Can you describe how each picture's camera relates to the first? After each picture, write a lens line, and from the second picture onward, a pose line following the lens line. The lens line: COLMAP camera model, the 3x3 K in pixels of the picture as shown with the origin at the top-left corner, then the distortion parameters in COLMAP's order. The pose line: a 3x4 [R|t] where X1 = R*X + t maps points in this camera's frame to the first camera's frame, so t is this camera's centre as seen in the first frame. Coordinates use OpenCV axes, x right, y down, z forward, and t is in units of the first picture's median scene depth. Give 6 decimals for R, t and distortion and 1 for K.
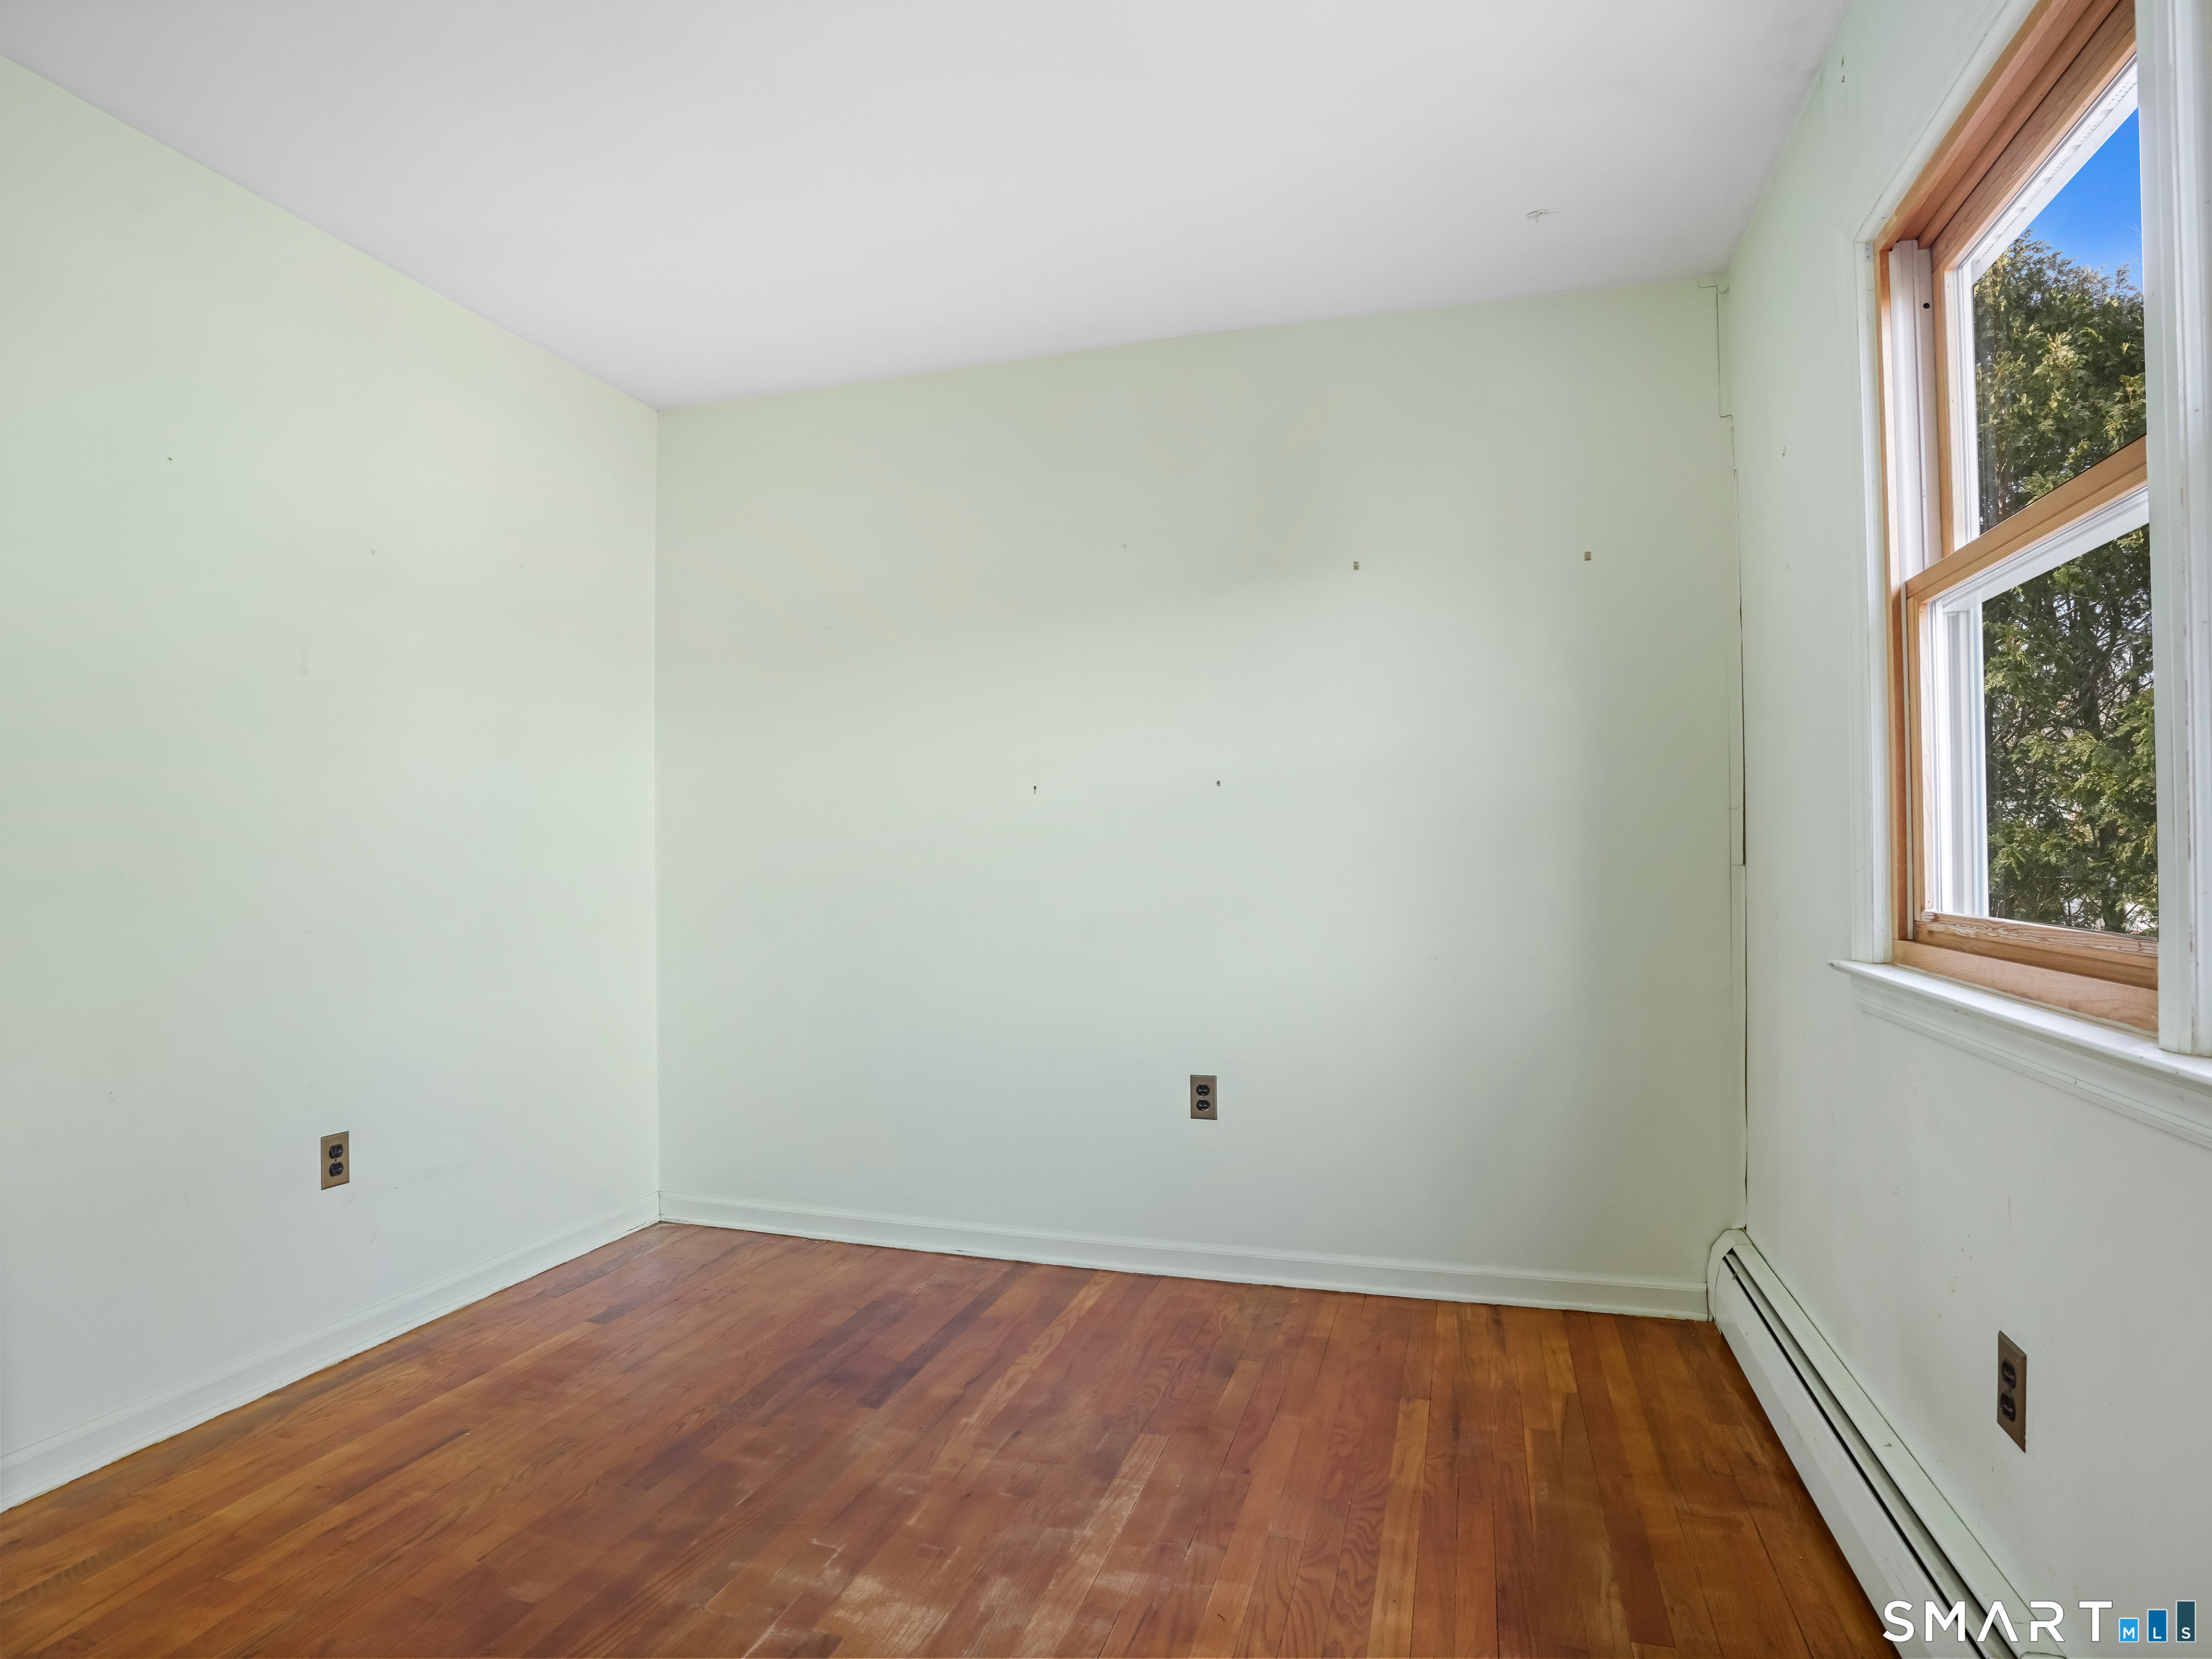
lens RADIAL K [[1212.9, 0, 1102.5], [0, 1212.9, 852.4], [0, 0, 1]] dist [-0.085975, 0.038568]
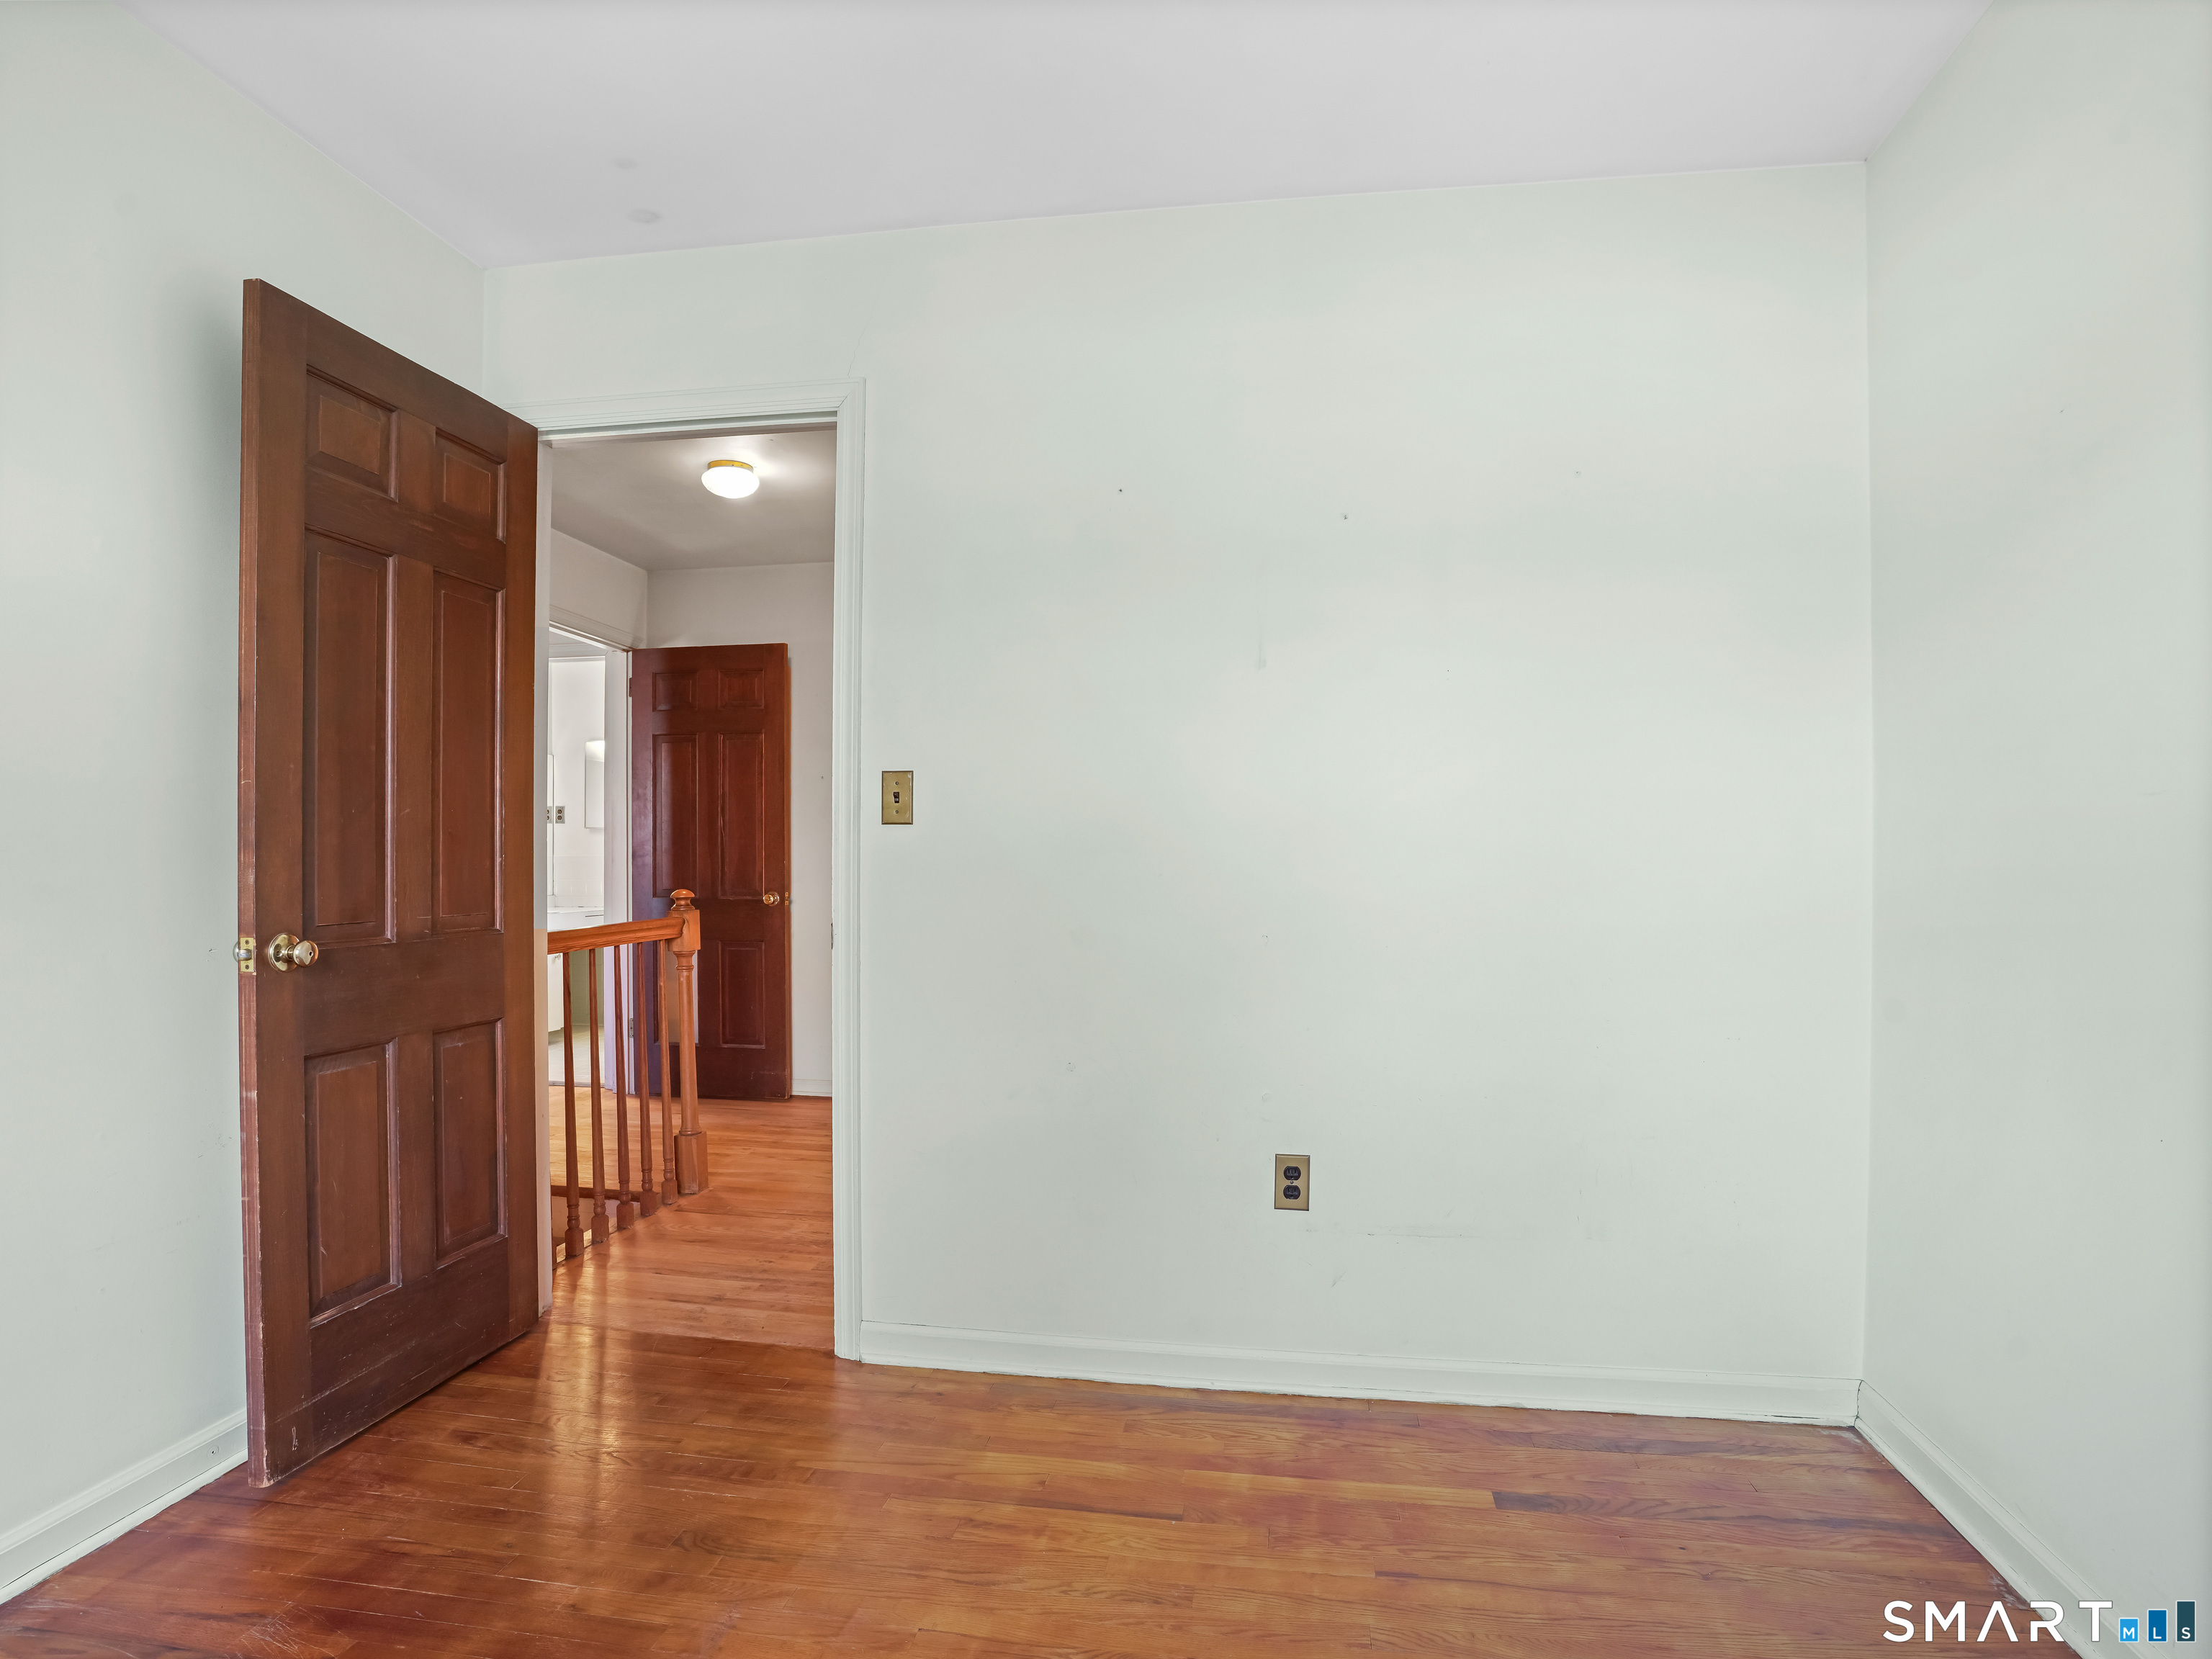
lens RADIAL K [[1212.9, 0, 1102.5], [0, 1212.9, 852.4], [0, 0, 1]] dist [-0.085975, 0.038568]
pose [[0.121970, -0.001275, -0.992533, 0.295345], [0.003896, 0.999992, -0.000806, -0.002048], [0.992526, -0.003768, 0.121974, 0.758877]]
